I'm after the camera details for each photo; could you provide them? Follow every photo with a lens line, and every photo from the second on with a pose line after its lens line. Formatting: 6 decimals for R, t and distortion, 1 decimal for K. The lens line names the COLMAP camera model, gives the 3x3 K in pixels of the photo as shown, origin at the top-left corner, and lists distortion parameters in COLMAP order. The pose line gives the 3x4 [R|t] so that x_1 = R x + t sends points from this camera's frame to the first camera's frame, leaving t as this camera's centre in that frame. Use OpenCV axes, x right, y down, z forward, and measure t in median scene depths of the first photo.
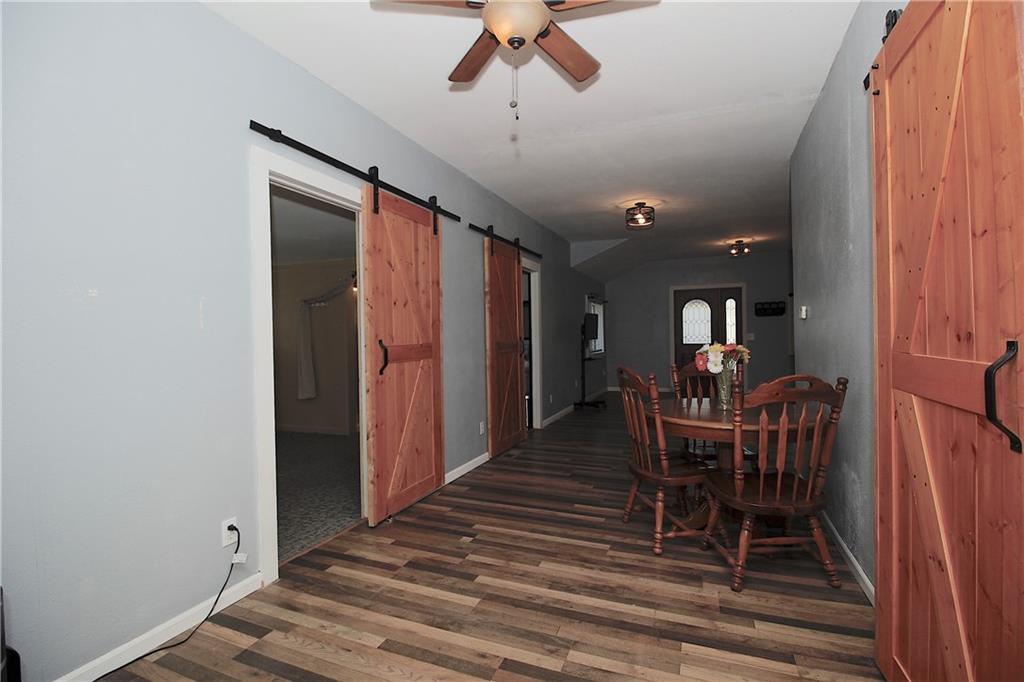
lens RADIAL K [[473.6, 0, 516.4], [0, 473.6, 337.5], [0, 0, 1]] dist [-0.008209, -0.006302]
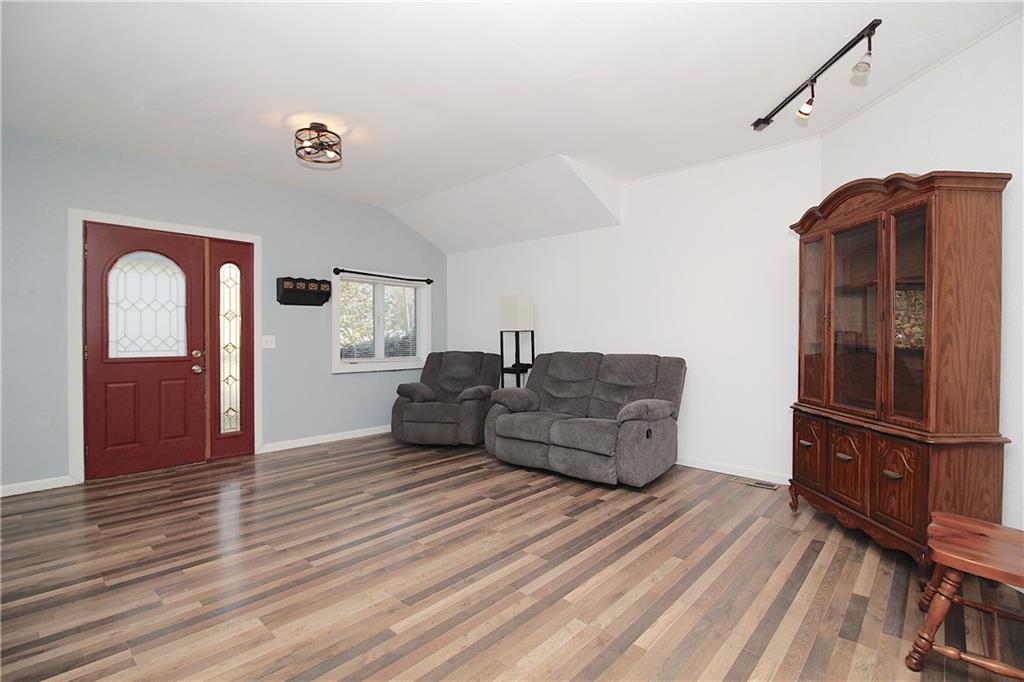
lens RADIAL K [[472.2, 0, 521.0], [0, 472.2, 346.2], [0, 0, 1]] dist [-0.015453, -0.004419]
pose [[0.337482, 0.002873, 0.941327, 0.247901], [-0.006145, 0.999981, -0.000849, 0.003856], [-0.941312, -0.005498, 0.337494, 1.354062]]
